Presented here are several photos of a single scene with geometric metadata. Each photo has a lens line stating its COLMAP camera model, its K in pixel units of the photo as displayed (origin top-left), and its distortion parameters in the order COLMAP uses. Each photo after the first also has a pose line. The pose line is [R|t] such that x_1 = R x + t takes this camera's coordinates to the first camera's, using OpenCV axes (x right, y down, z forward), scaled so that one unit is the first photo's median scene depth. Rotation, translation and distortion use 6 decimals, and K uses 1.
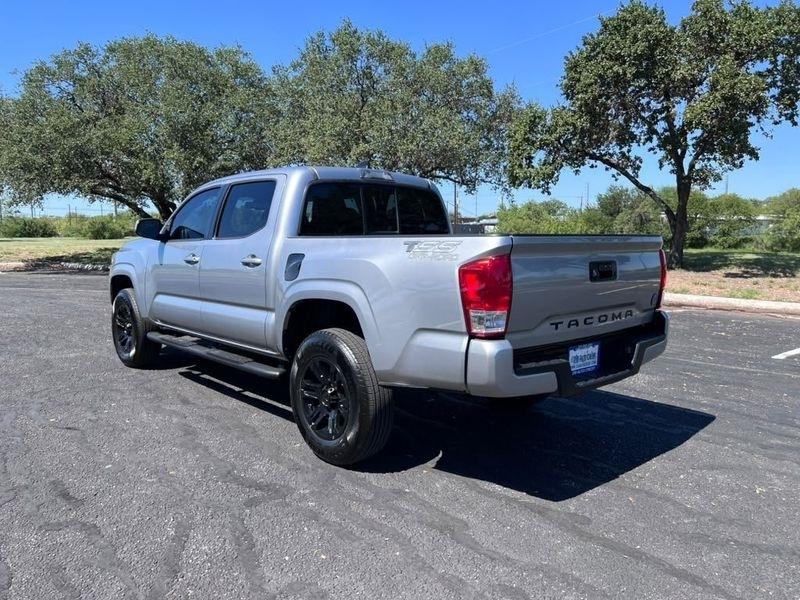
lens RADIAL K [[604.1, 0, 396.5], [0, 604.1, 302.8], [0, 0, 1]] dist [0.047707, -0.055125]
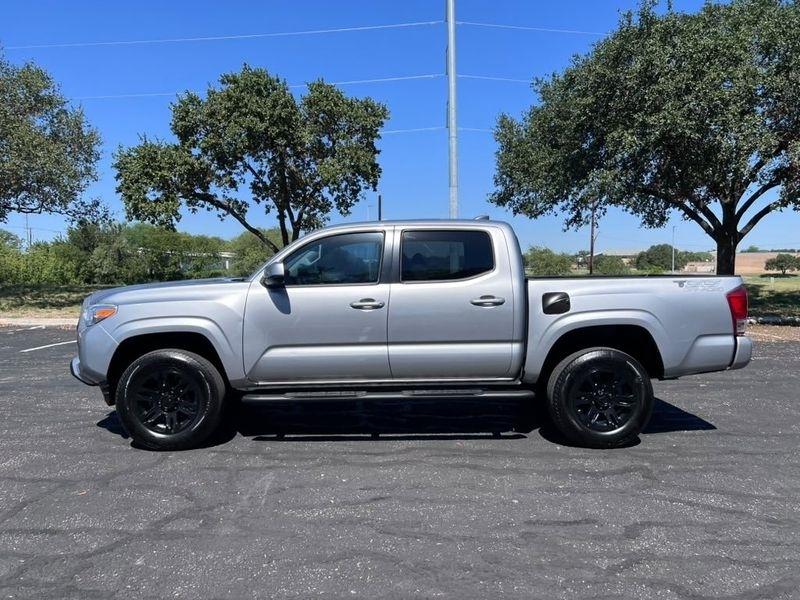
lens RADIAL K [[604.1, 0, 396.5], [0, 604.1, 302.8], [0, 0, 1]] dist [0.047707, -0.055125]
pose [[0.650552, -0.046715, 0.758024, -0.332994], [0.089639, 0.995853, -0.015559, -0.017557], [-0.754153, 0.078070, 0.652041, 0.107855]]
